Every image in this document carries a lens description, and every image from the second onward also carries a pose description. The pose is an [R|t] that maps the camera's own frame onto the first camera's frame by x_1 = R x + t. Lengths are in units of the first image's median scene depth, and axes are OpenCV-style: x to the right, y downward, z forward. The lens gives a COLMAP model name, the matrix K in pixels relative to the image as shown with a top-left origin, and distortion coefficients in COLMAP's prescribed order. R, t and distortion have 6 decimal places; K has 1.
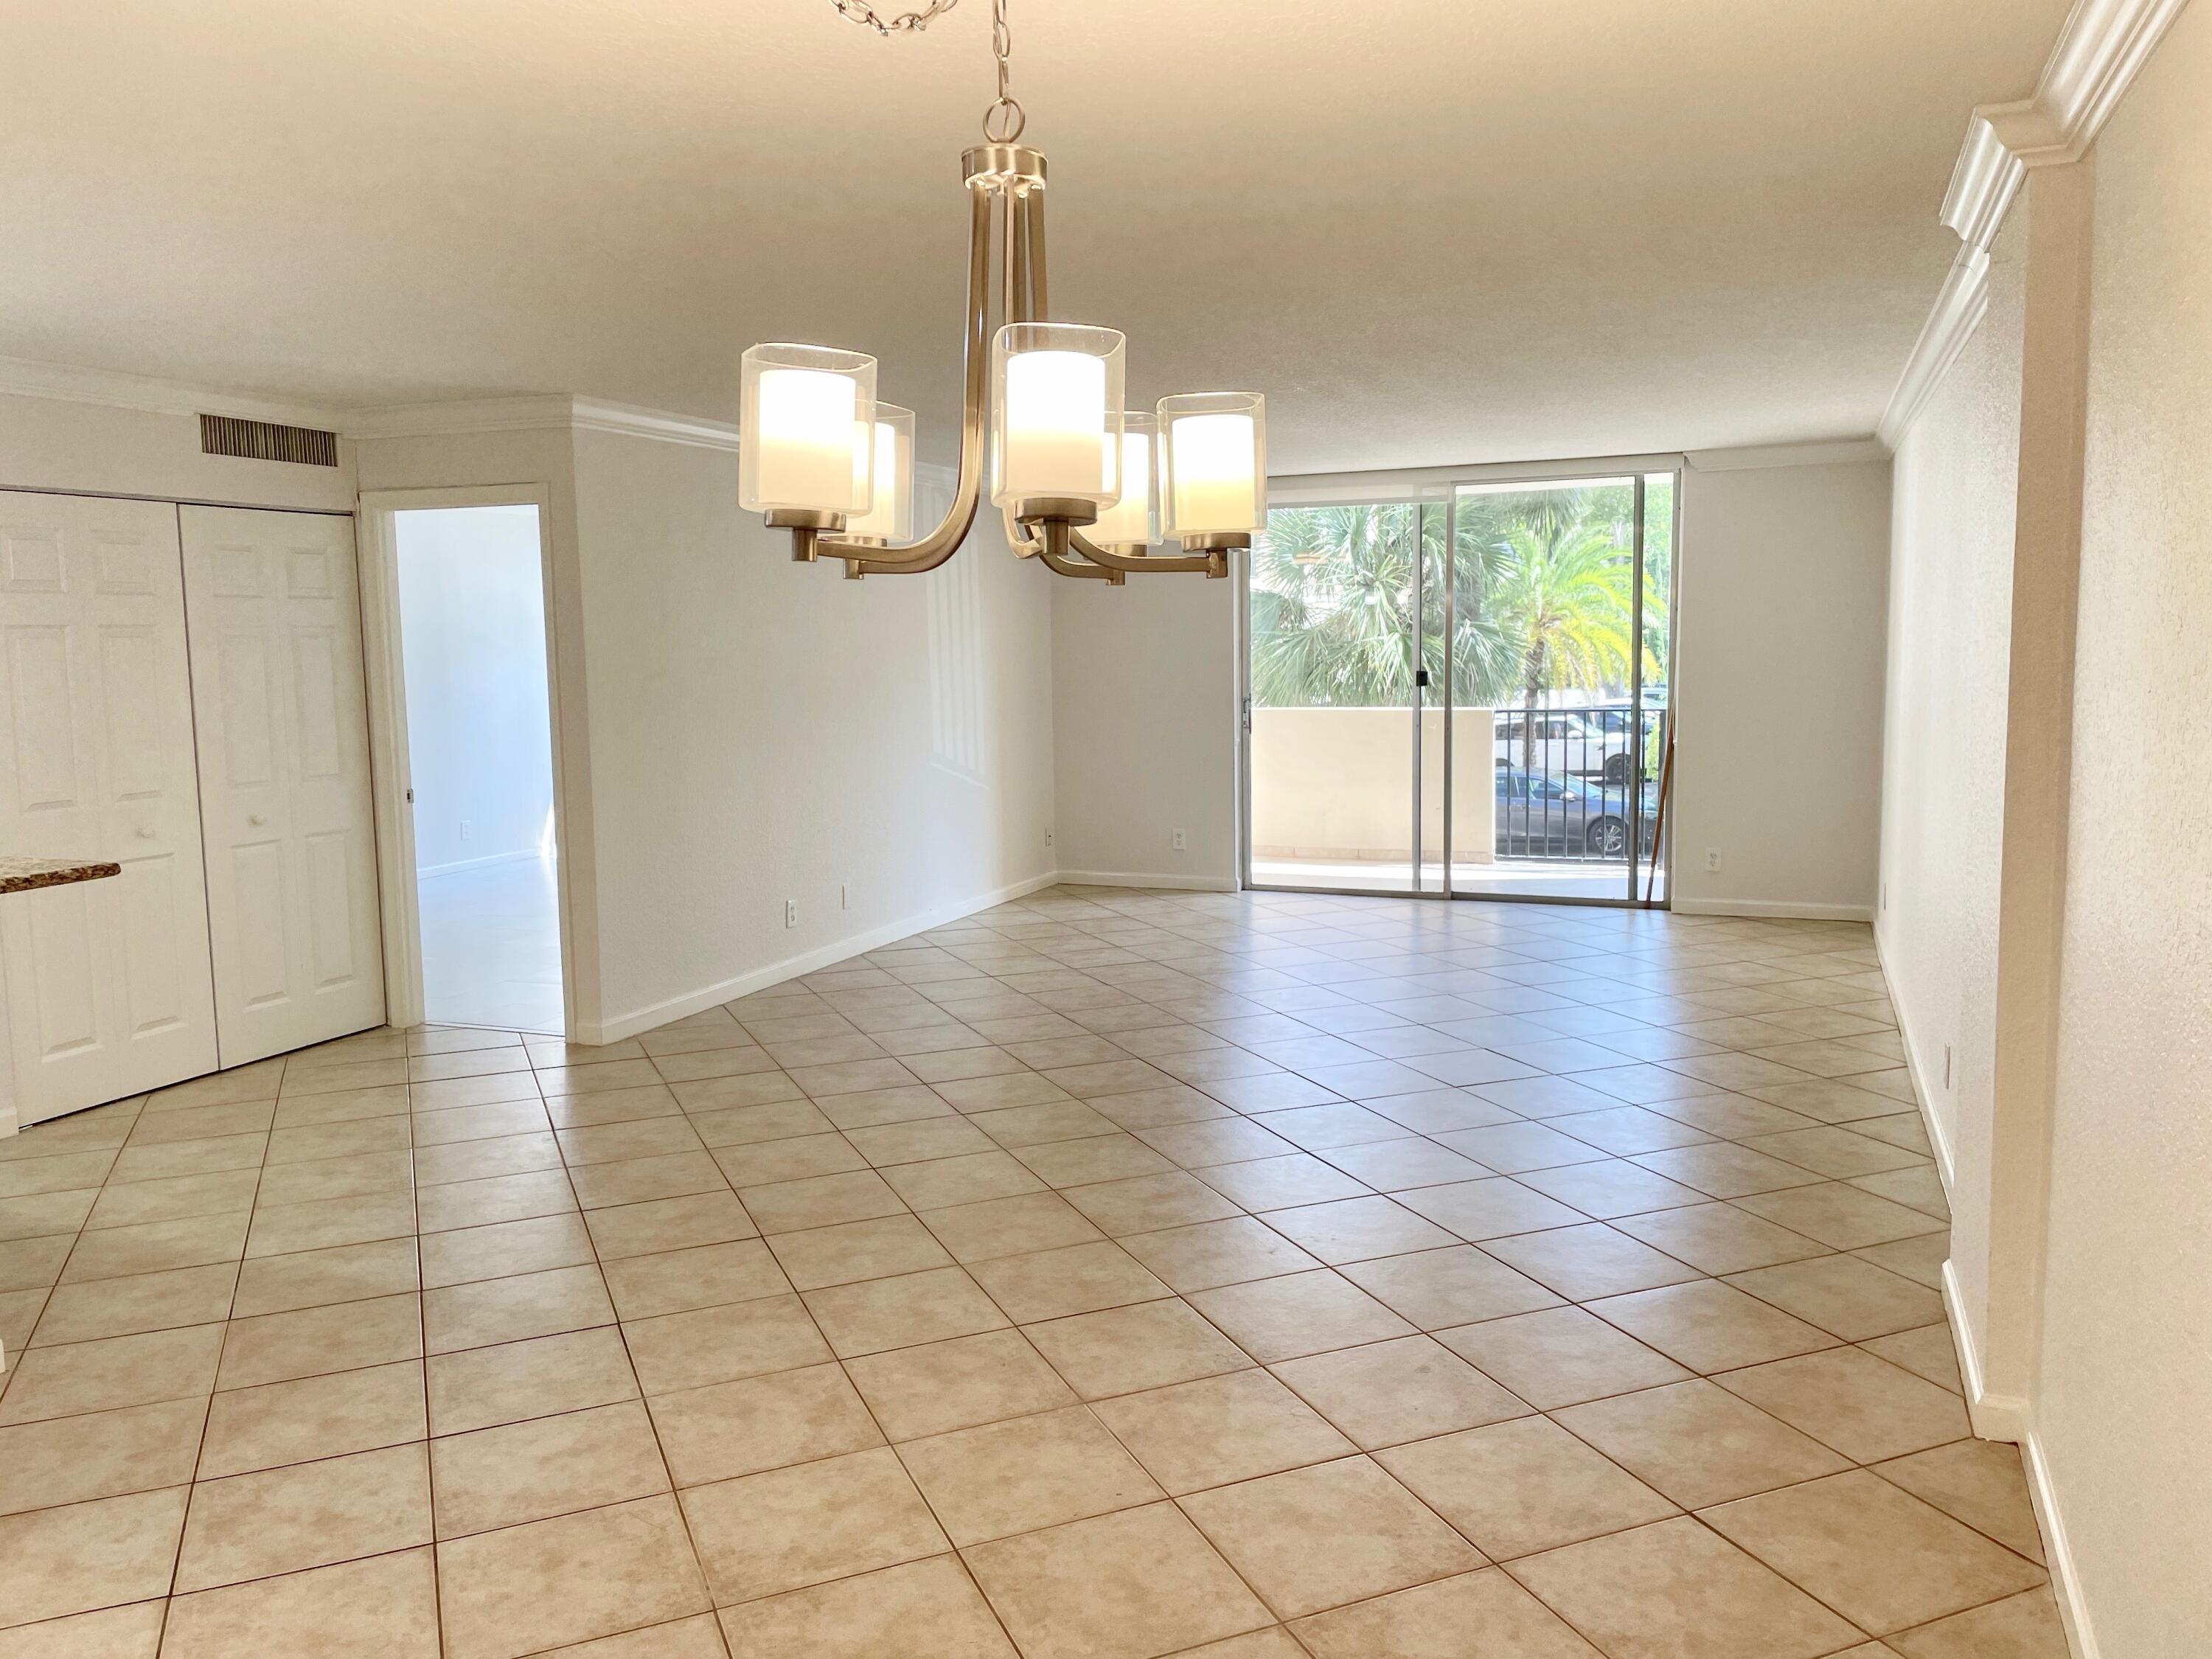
lens RADIAL K [[1665.4, 0, 1103.7], [0, 1665.4, 807.2], [0, 0, 1]] dist [0.091328, -0.114040]
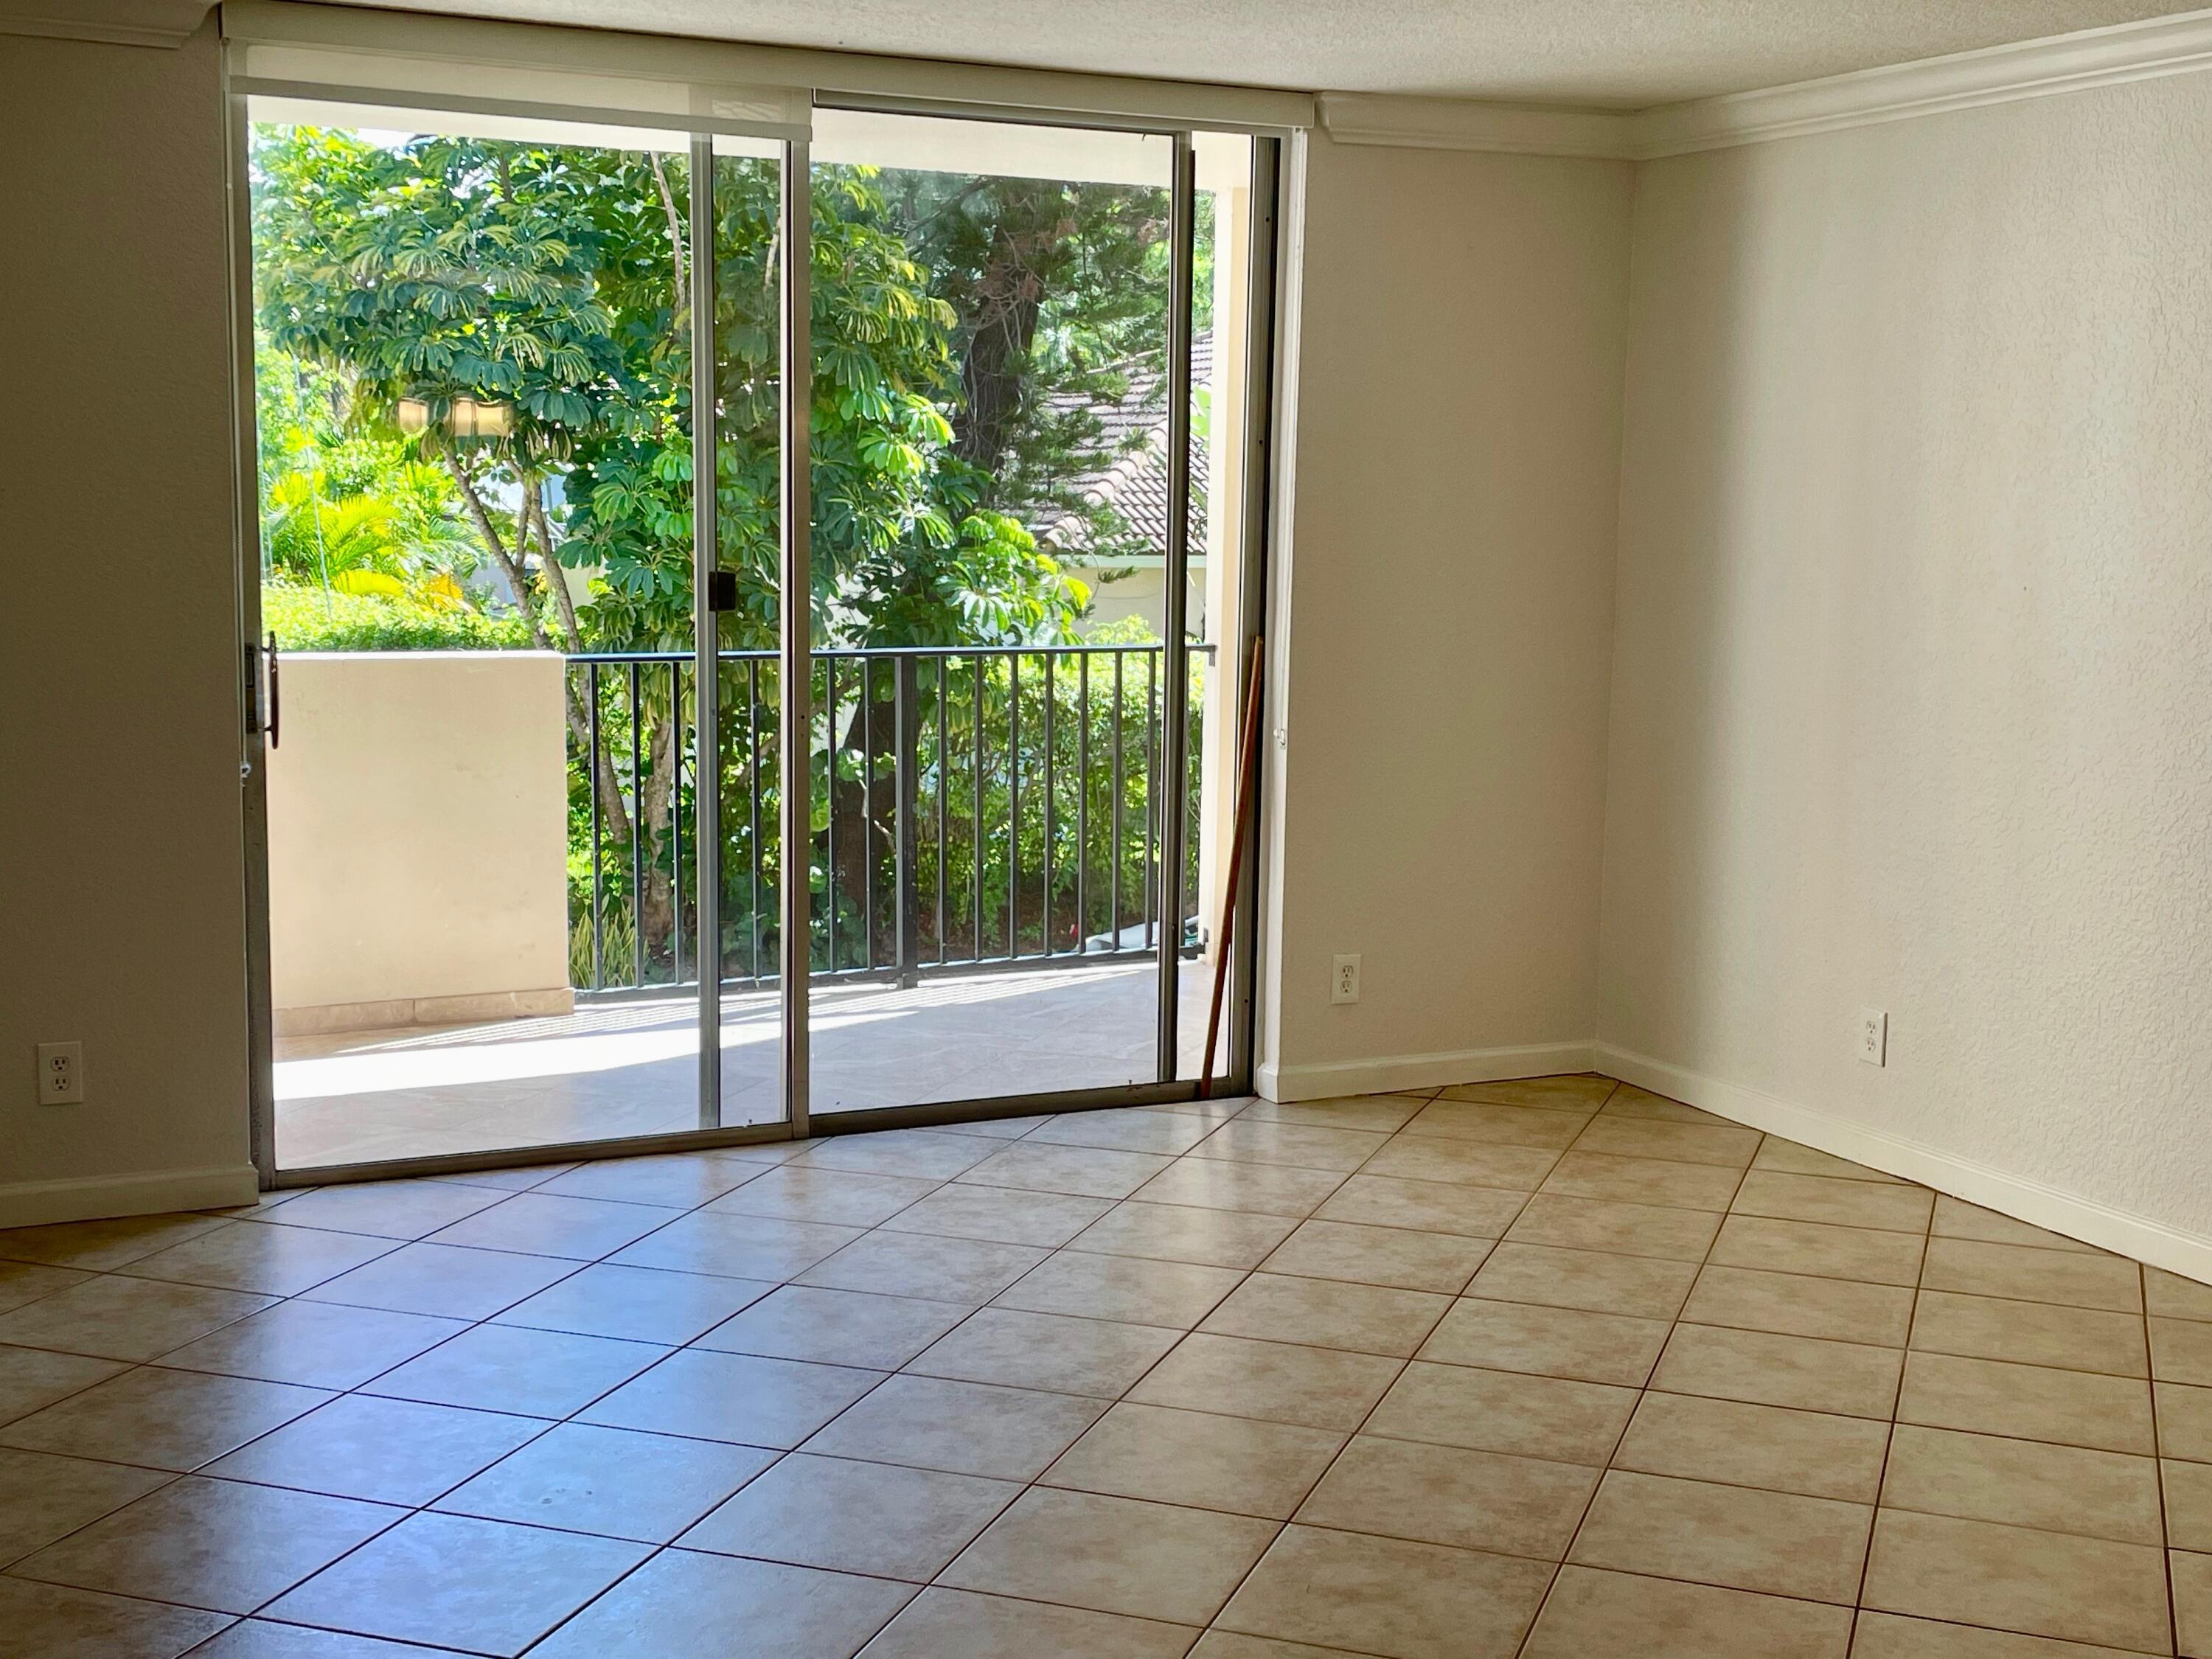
lens RADIAL K [[2711.7, 0, 1115.1], [0, 2711.7, 847.0], [0, 0, 1]] dist [0.075689, 0.000000]
pose [[0.672358, -0.073288, 0.736589, -0.359927], [0.050849, 0.997309, 0.052814, -0.074176], [-0.738477, 0.001945, 0.674276, 0.804754]]
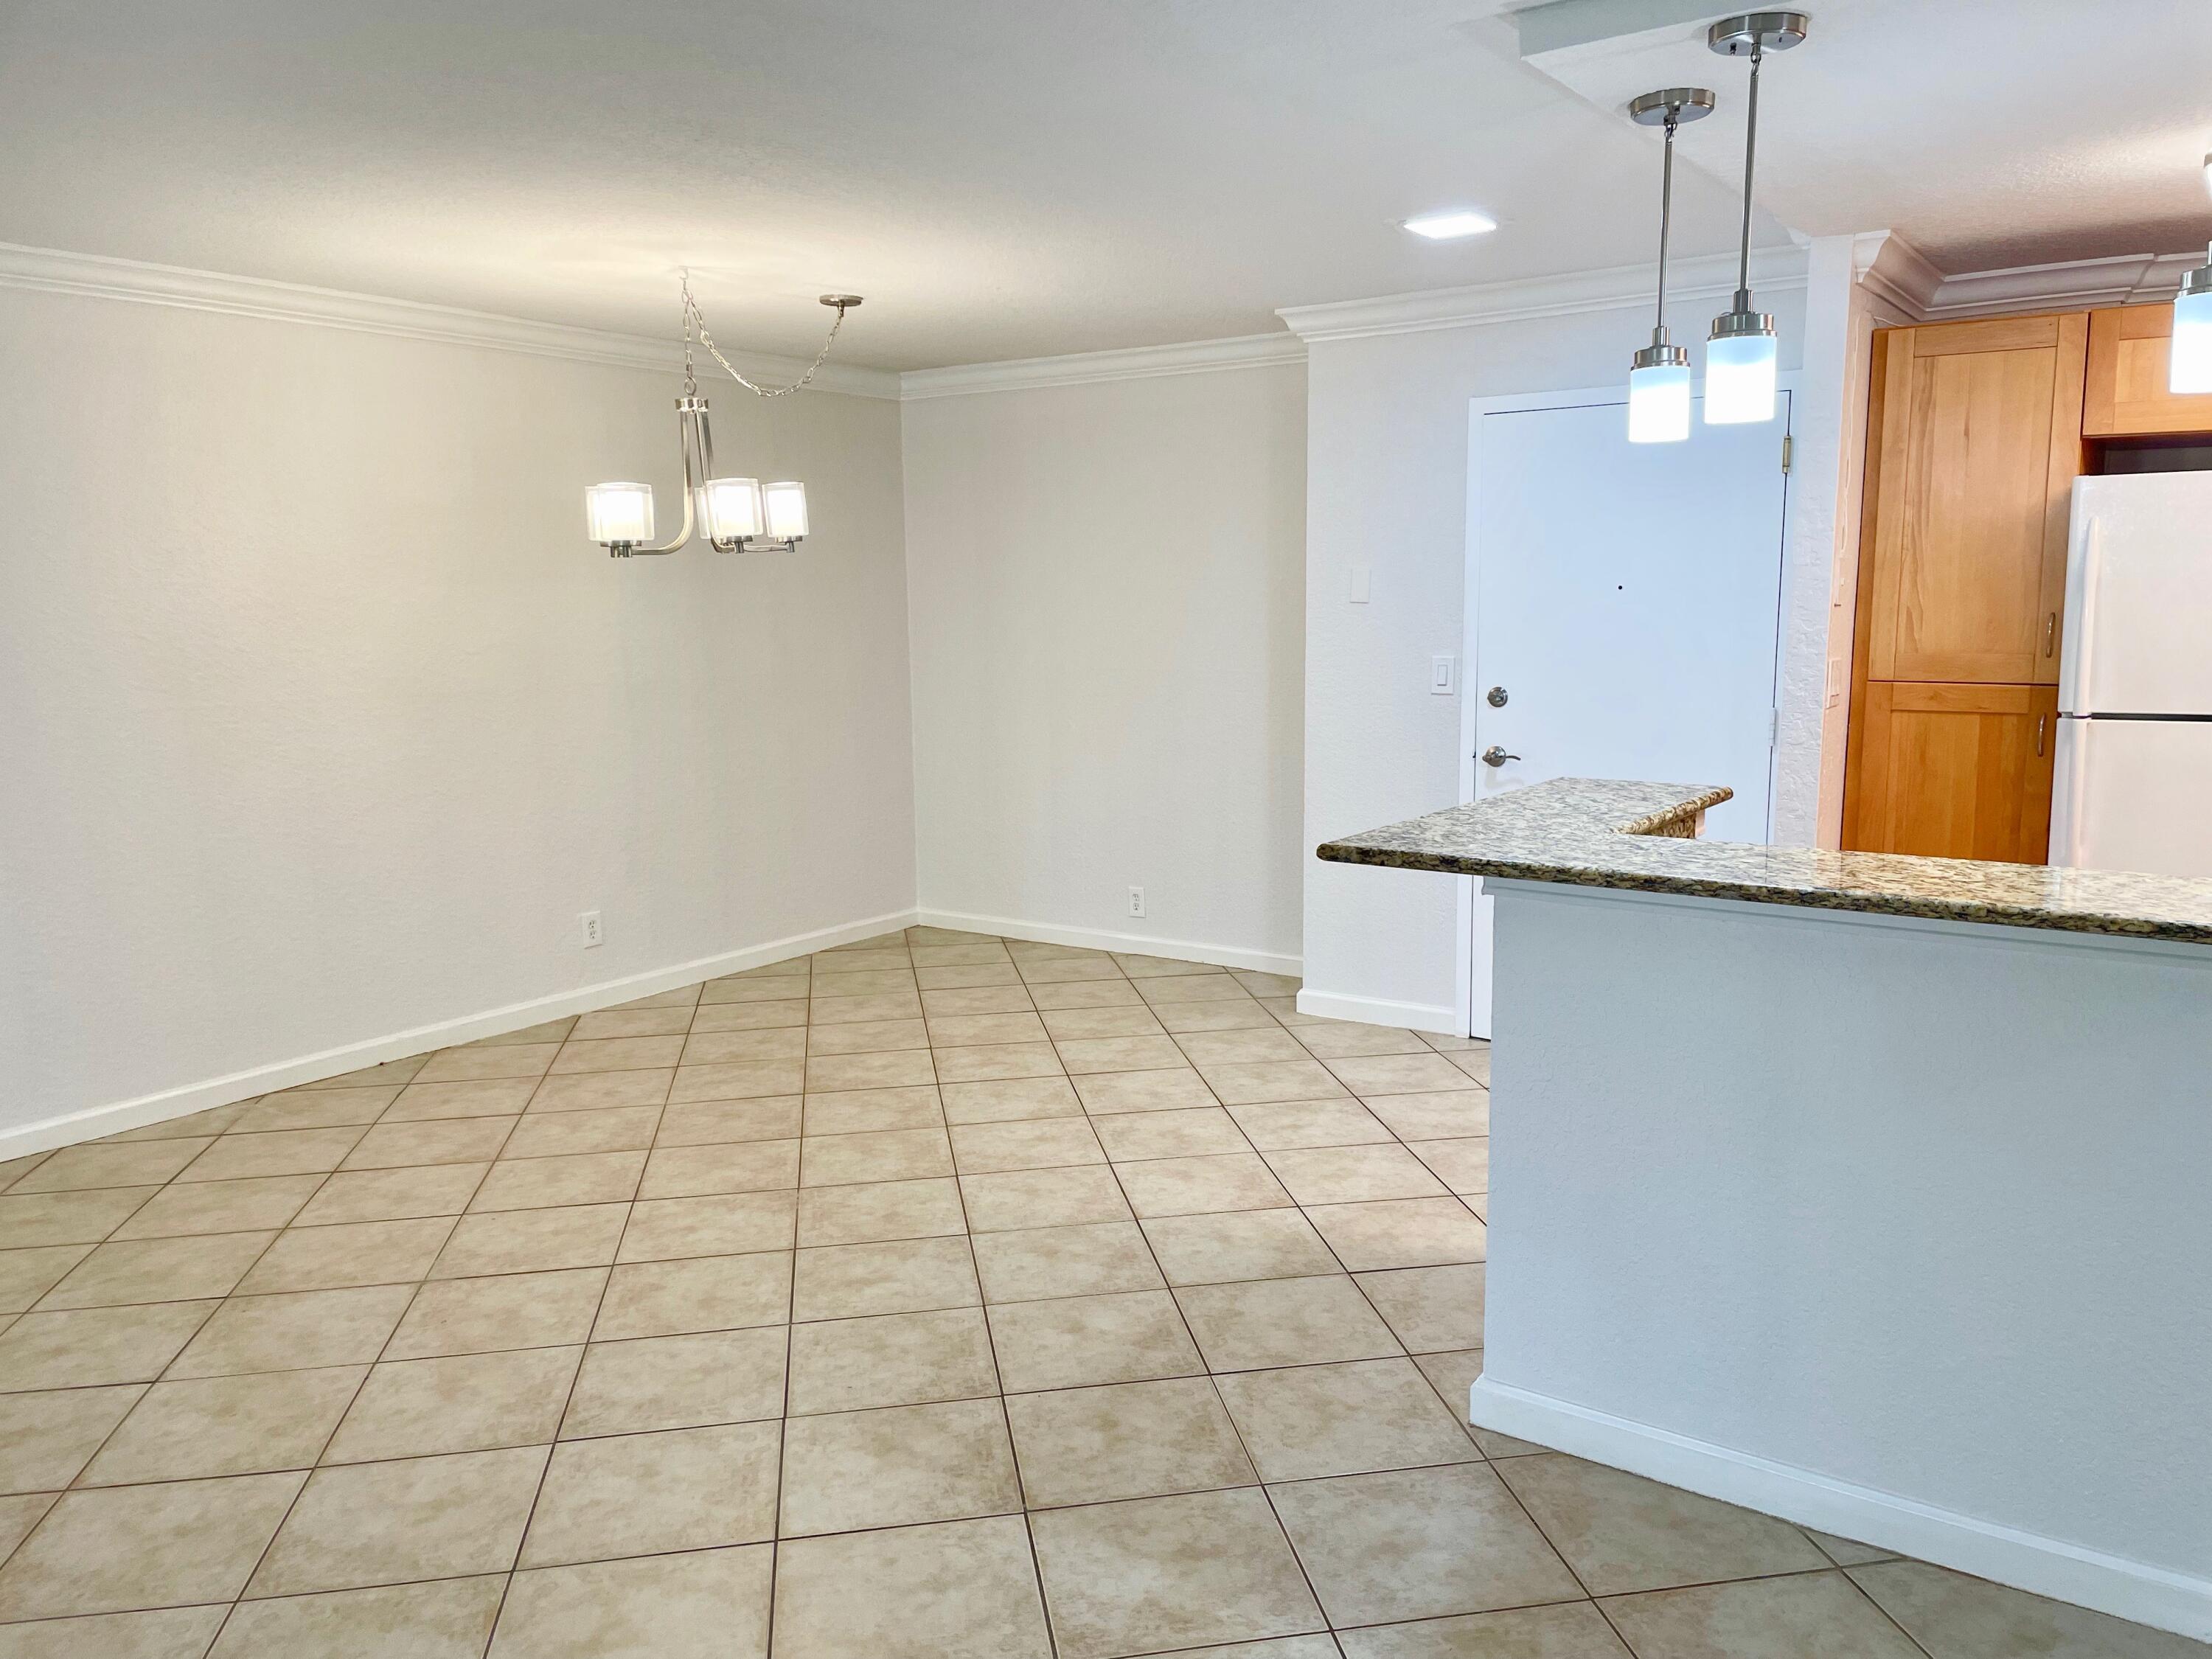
lens RADIAL K [[1665.4, 0, 1124.9], [0, 1665.4, 850.7], [0, 0, 1]] dist [0.091328, -0.114040]
pose [[-0.972674, -0.010086, 0.231956, -0.408973], [0.052182, 0.963998, 0.260739, -0.105651], [-0.226235, 0.265718, -0.937130, 1.065942]]
